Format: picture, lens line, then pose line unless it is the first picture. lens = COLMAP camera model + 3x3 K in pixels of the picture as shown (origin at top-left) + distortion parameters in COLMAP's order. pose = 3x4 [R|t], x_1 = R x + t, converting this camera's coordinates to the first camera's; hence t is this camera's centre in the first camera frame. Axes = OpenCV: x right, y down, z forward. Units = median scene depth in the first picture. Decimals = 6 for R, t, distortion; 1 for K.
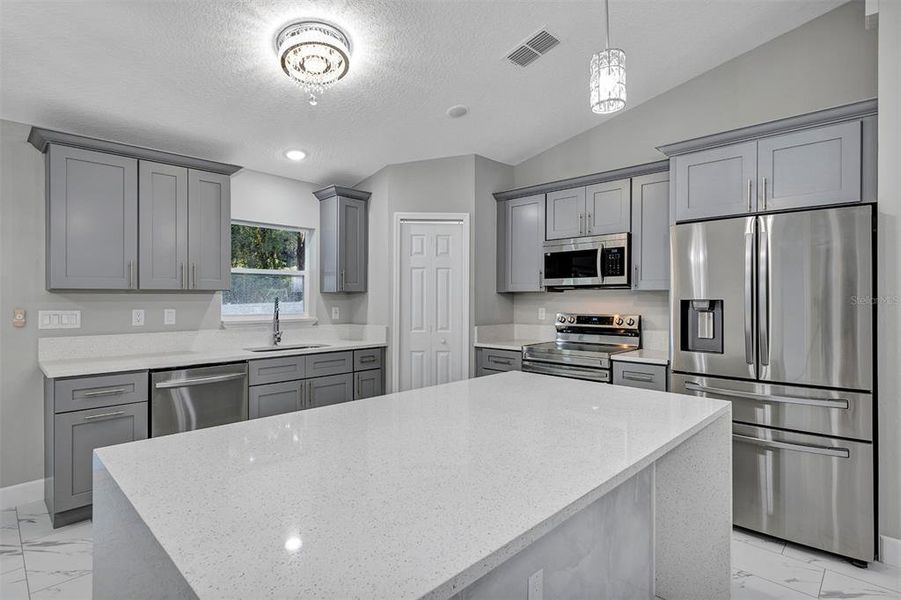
lens RADIAL K [[451.2, 0, 446.8], [0, 451.2, 297.7], [0, 0, 1]] dist [-0.001542, 0.008212]
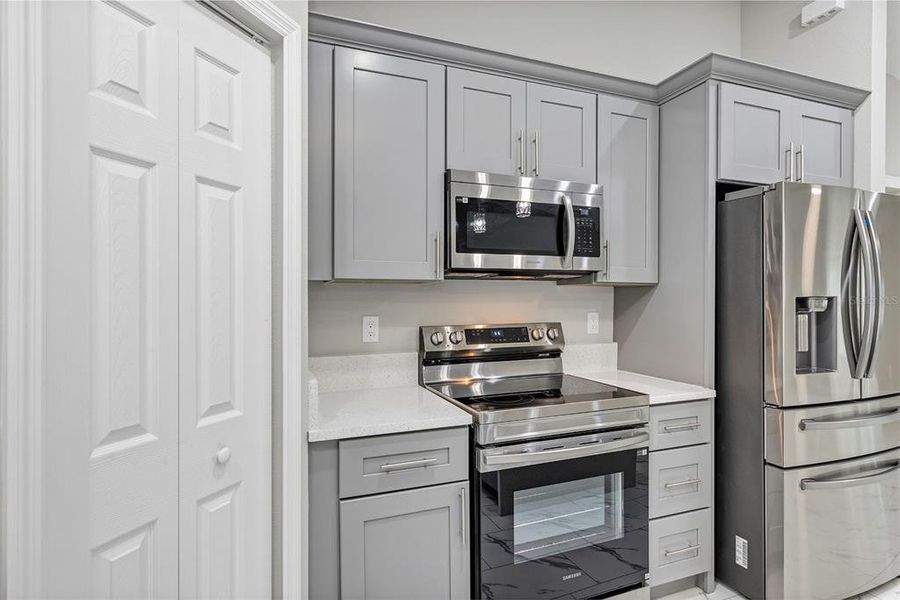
lens RADIAL K [[466.9, 0, 426.6], [0, 466.9, 298.4], [0, 0, 1]] dist [0.017857, 0.003860]
pose [[0.426048, -0.003647, 0.904693, -0.242176], [0.003802, 0.999990, 0.002241, 0.003344], [-0.904693, 0.002485, 0.426057, 0.895989]]
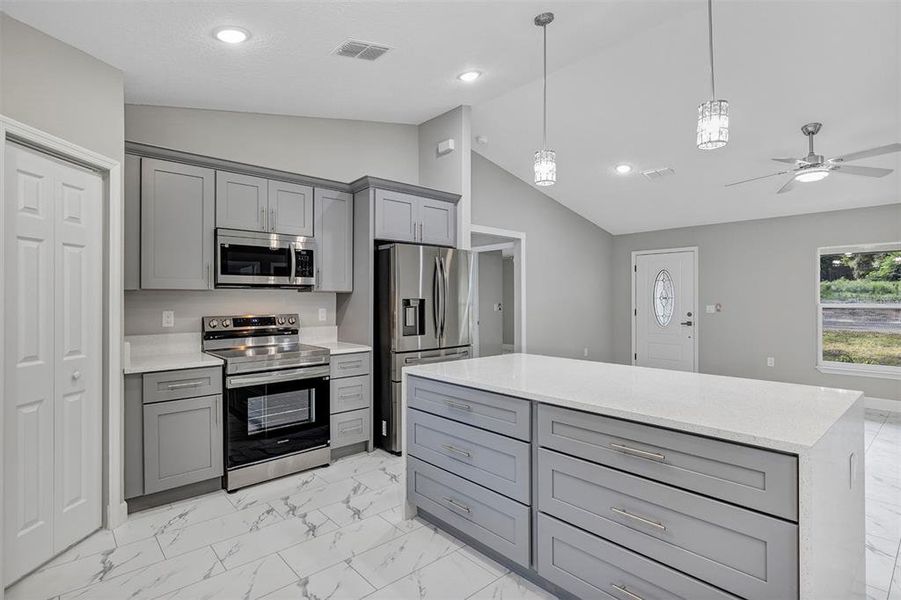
lens RADIAL K [[451.2, 0, 439.3], [0, 451.2, 298.2], [0, 0, 1]] dist [-0.001542, 0.008212]
pose [[0.069498, -0.000148, 0.997582, -0.625359], [0.003178, 0.999995, -0.000073, 0.002587], [-0.997577, 0.003176, 0.069498, 0.591949]]
